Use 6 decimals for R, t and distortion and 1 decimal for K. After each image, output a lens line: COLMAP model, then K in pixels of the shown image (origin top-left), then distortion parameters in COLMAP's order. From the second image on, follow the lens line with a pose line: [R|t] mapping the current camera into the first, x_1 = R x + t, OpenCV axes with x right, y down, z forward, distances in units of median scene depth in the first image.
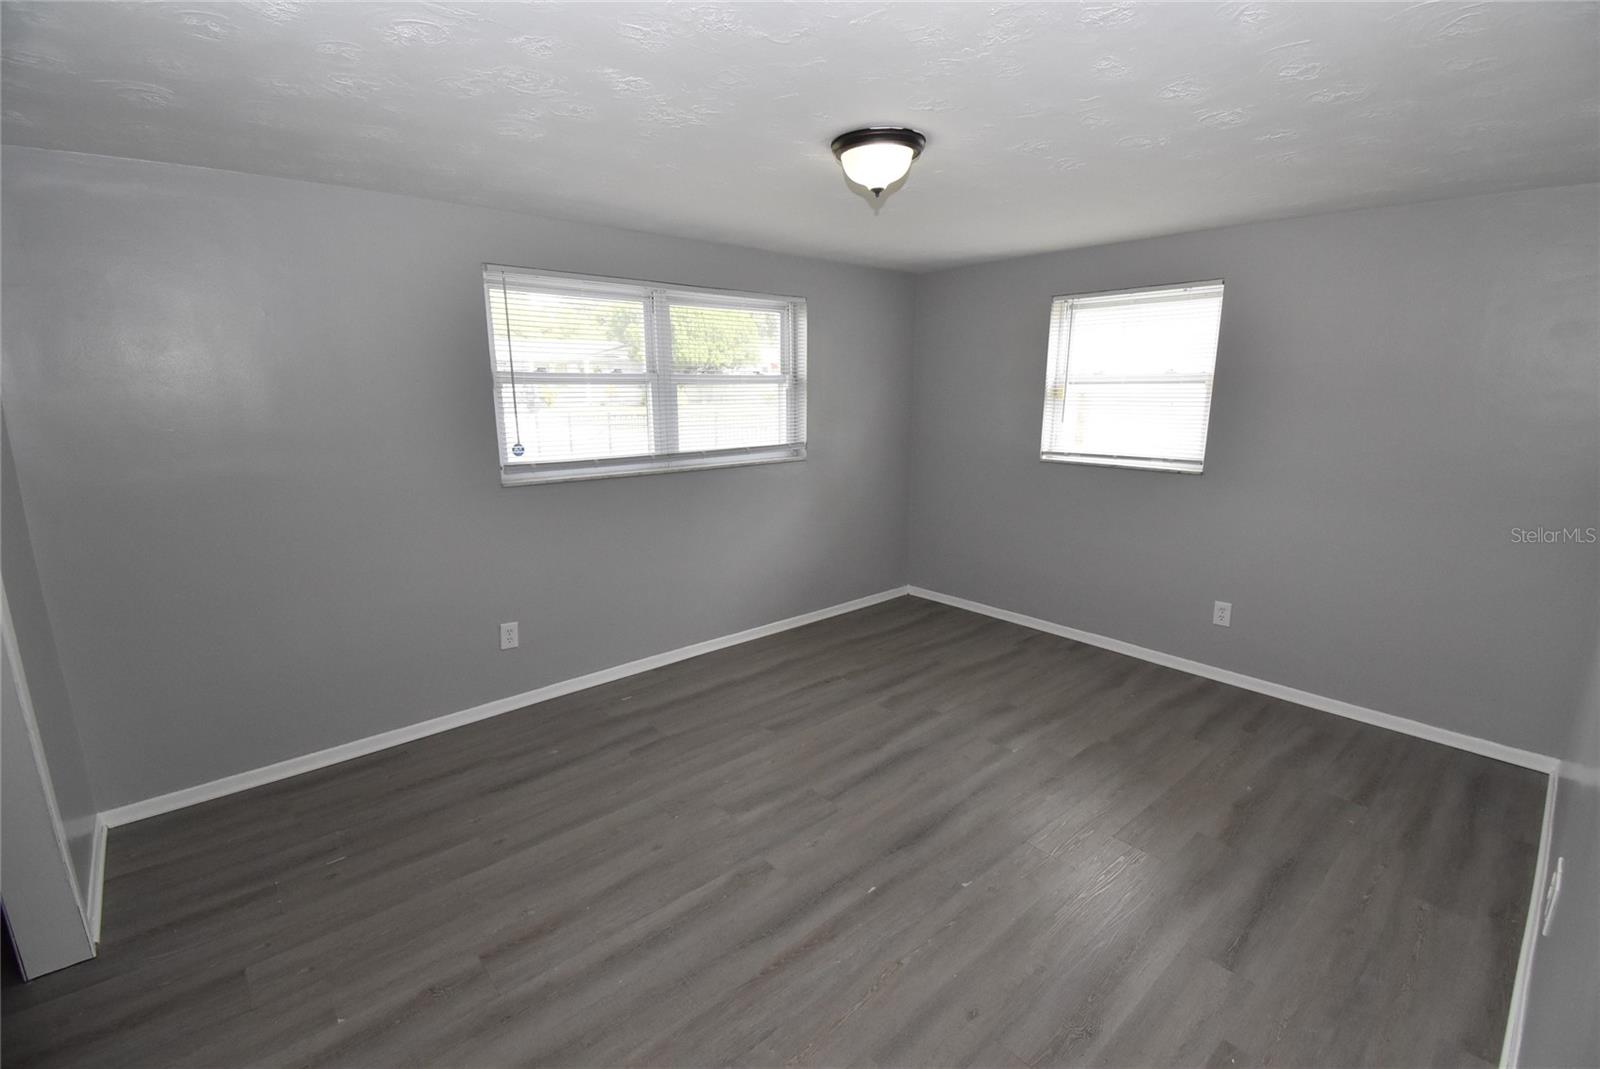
lens RADIAL K [[705.0, 0, 800.0], [0, 705.0, 534.5], [0, 0, 1]] dist [0.020639, -0.027488]
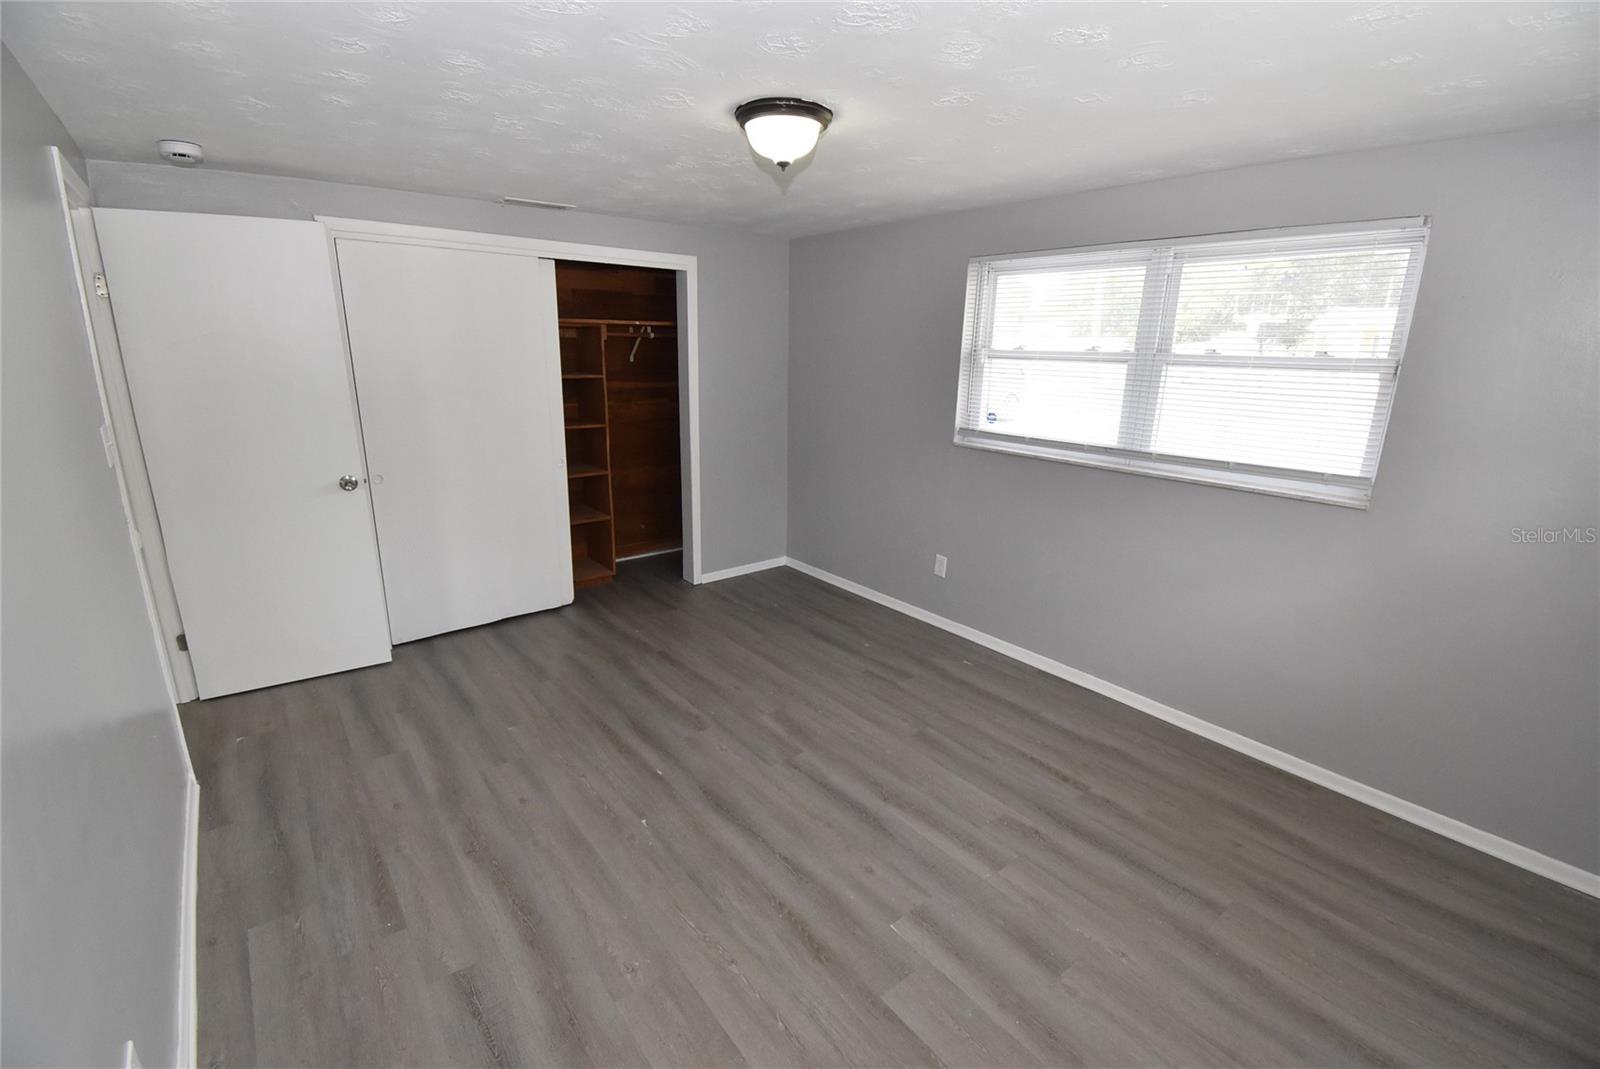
lens RADIAL K [[706.9, 0, 800.0], [0, 706.9, 534.5], [0, 0, 1]] dist [0.001293, -0.004783]
pose [[-0.045910, 0.264244, -0.963363, 0.794367], [-0.227832, 0.936193, 0.267649, -0.186666], [0.972617, 0.231773, 0.017222, 0.759593]]
